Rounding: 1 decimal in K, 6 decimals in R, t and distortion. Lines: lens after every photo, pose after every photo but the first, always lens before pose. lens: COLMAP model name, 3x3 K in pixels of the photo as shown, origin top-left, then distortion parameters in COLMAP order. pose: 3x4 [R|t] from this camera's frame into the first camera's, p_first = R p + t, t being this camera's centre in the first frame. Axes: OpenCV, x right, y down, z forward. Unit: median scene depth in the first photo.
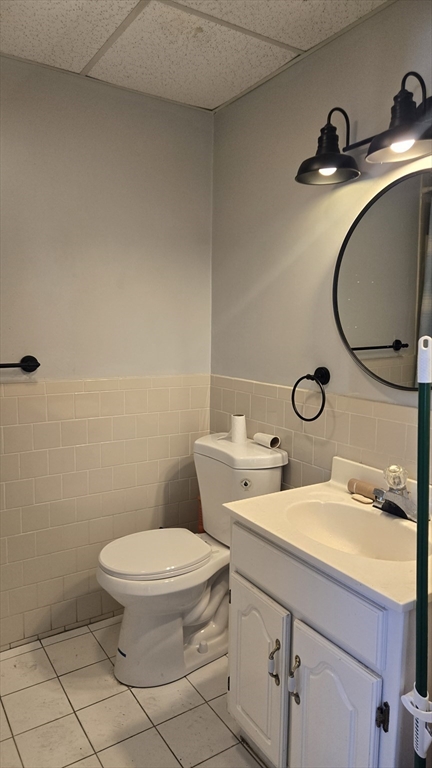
lens RADIAL K [[520.9, 0, 216.0], [0, 520.9, 384.0], [0, 0, 1]] dist [0.003877, -0.002080]
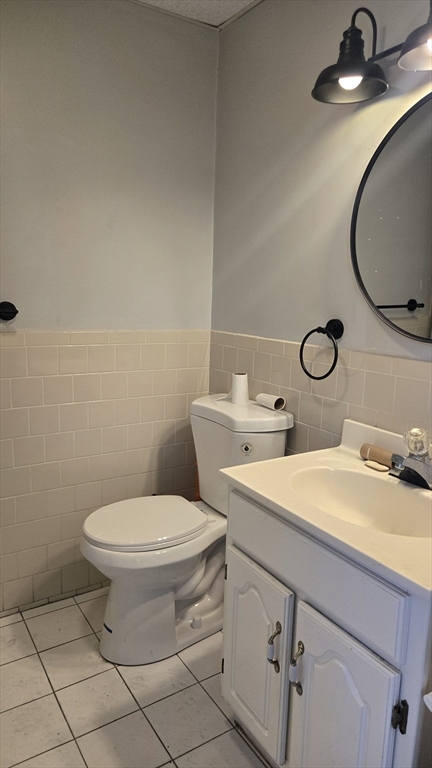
lens RADIAL K [[514.9, 0, 229.1], [0, 514.9, 382.6], [0, 0, 1]] dist [-0.000867, 0.000950]
pose [[0.999669, 0.018081, 0.018307, 0.009110], [-0.019043, 0.998371, 0.053784, 0.032187], [-0.017304, -0.054115, 0.998385, 0.121130]]
